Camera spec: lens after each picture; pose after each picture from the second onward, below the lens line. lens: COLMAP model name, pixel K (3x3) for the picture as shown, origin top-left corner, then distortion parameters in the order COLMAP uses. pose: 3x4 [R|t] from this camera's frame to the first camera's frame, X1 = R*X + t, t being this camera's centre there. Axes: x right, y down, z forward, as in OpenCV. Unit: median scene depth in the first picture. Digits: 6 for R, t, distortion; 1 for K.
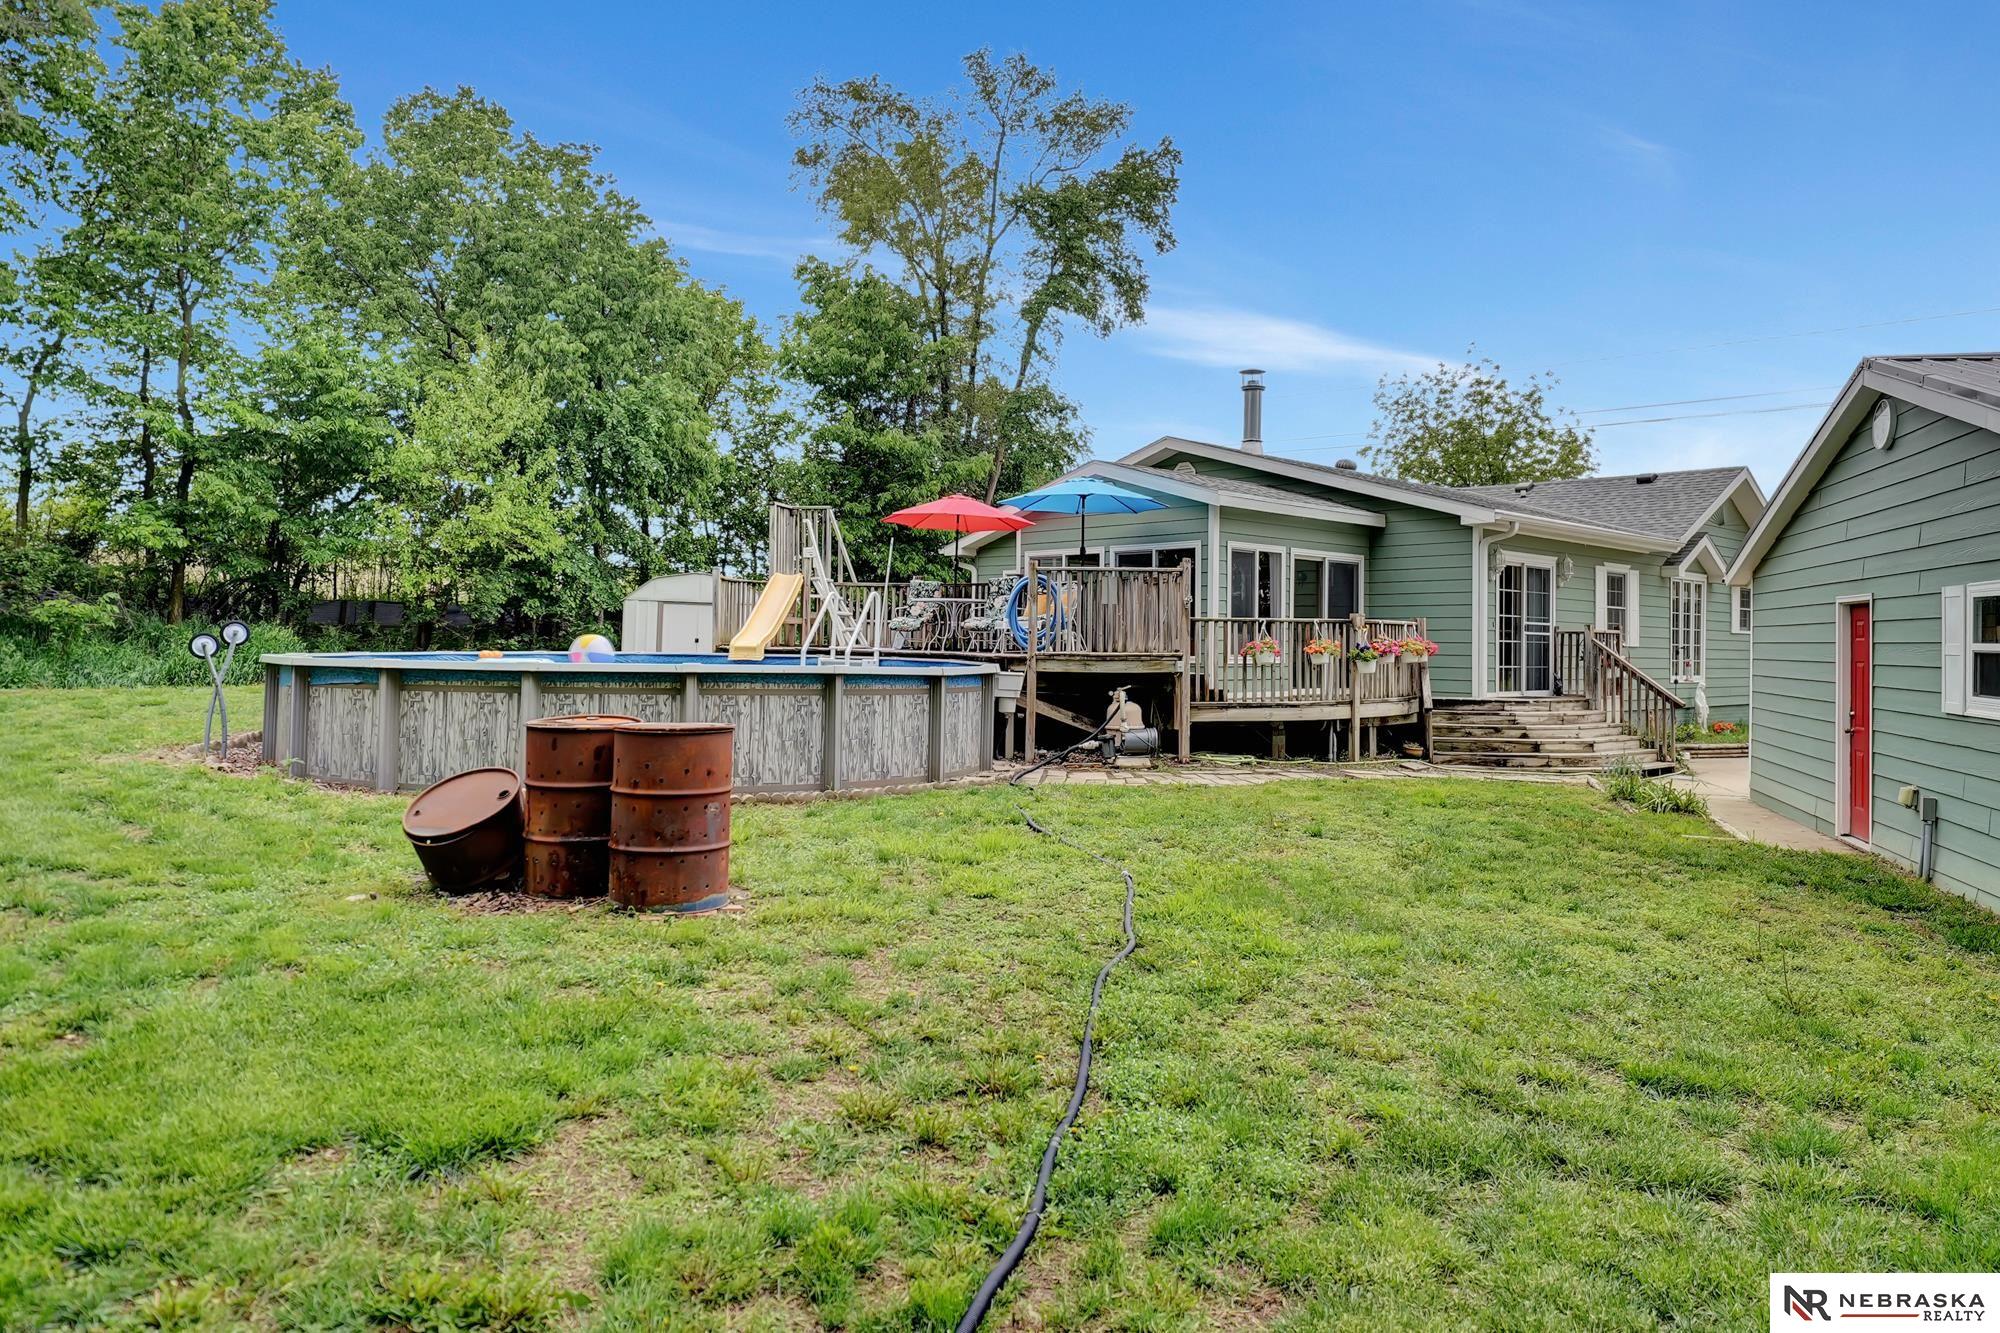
lens RADIAL K [[1191.4, 0, 1001.8], [0, 1191.4, 617.6], [0, 0, 1]] dist [0.004653, -0.024519]
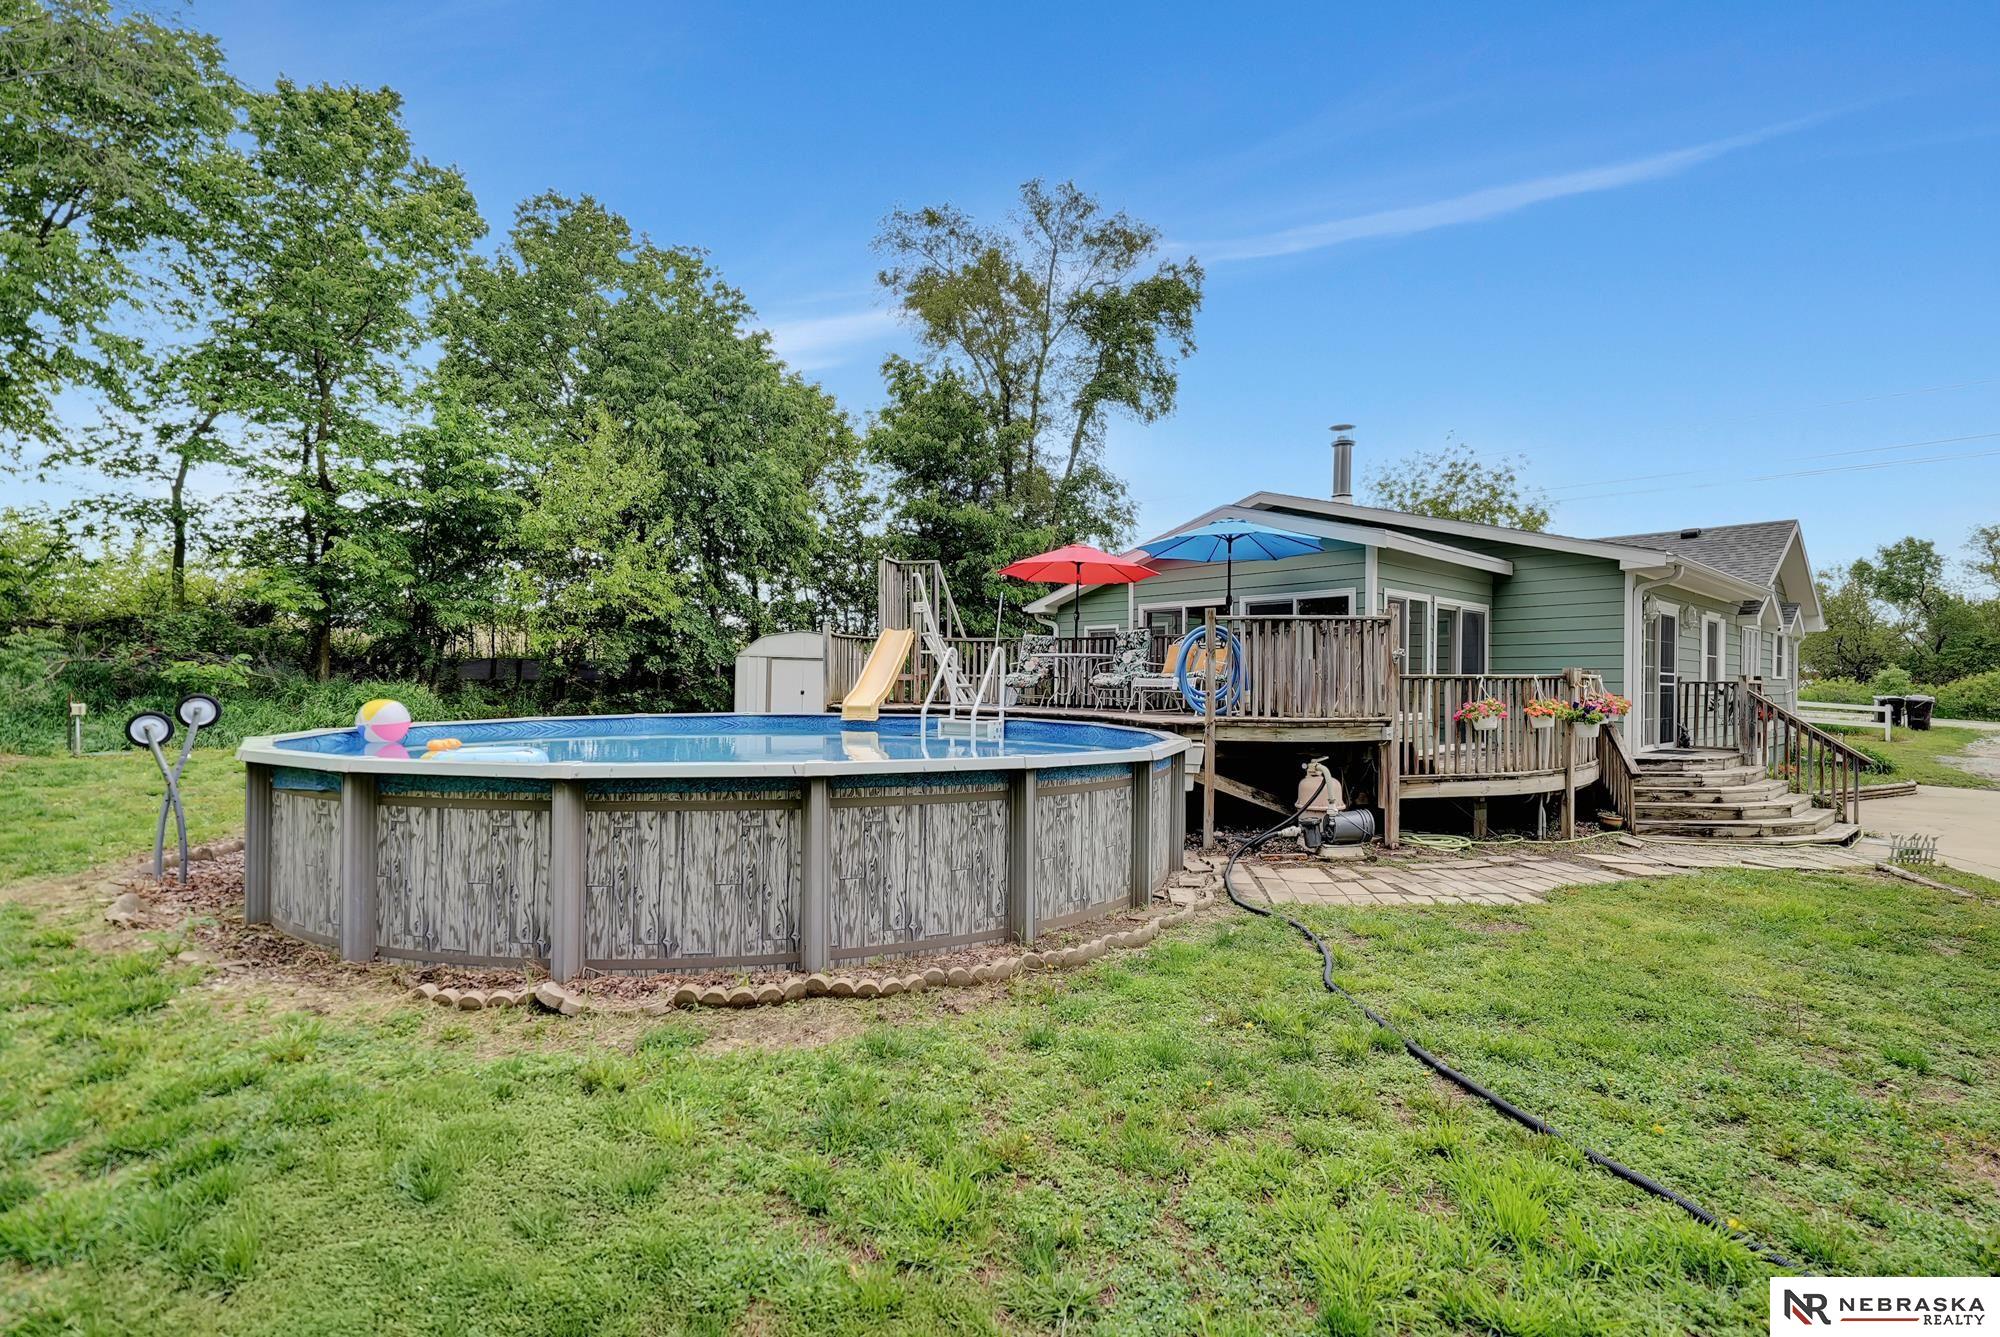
lens RADIAL K [[909.2, 0, 1001.6], [0, 909.2, 689.0], [0, 0, 1]] dist [-0.001879, -0.000043]
pose [[0.999551, -0.007170, -0.029089, -0.048699], [0.007916, 0.999641, 0.025610, -0.004152], [0.028895, -0.025828, 0.999249, 0.170339]]
